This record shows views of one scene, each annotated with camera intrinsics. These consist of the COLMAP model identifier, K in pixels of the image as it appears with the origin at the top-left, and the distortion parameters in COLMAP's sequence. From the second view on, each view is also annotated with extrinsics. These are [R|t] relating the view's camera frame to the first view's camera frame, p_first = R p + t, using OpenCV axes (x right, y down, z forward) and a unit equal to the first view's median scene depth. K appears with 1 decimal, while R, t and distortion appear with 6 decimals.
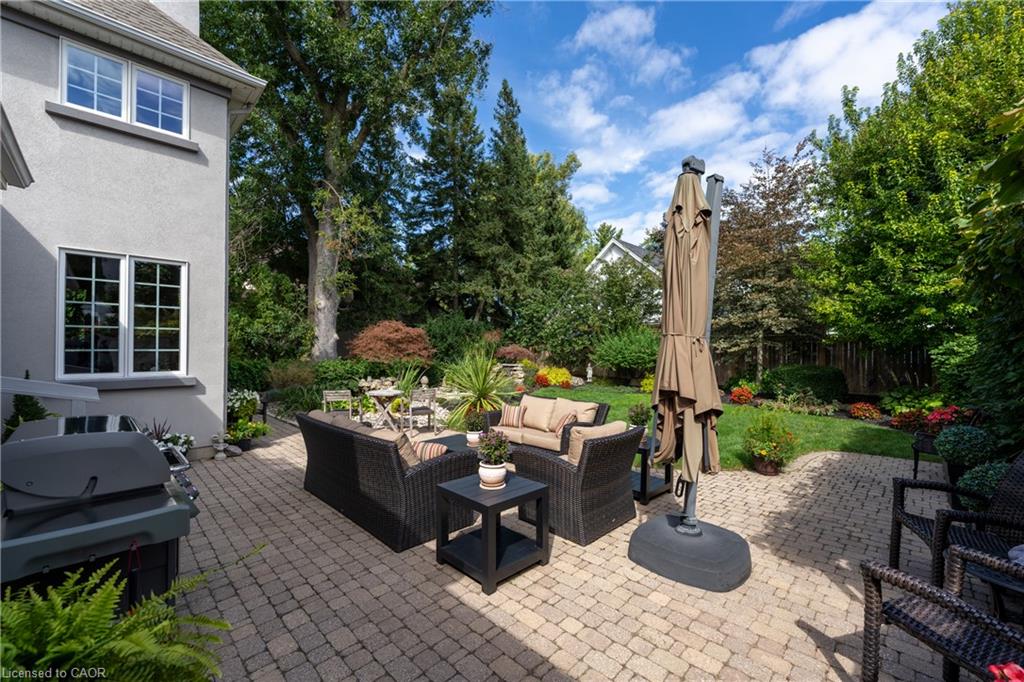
lens RADIAL K [[415.8, 0, 503.3], [0, 415.8, 344.0], [0, 0, 1]] dist [0.000408, 0.000215]
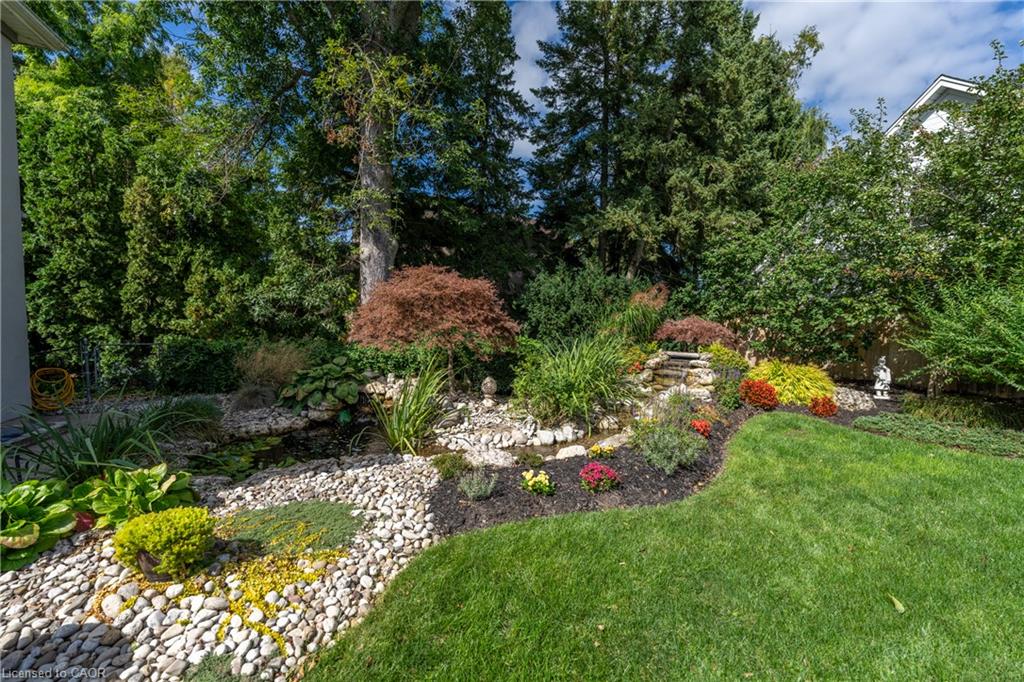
lens RADIAL K [[397.4, 0, 508.1], [0, 397.4, 353.3], [0, 0, 1]] dist [0.001155, 0.000105]
pose [[0.914404, 0.030573, -0.403646, 0.015780], [0.004089, 0.996395, 0.084731, 0.005760], [0.404782, -0.079129, 0.910983, 0.446407]]
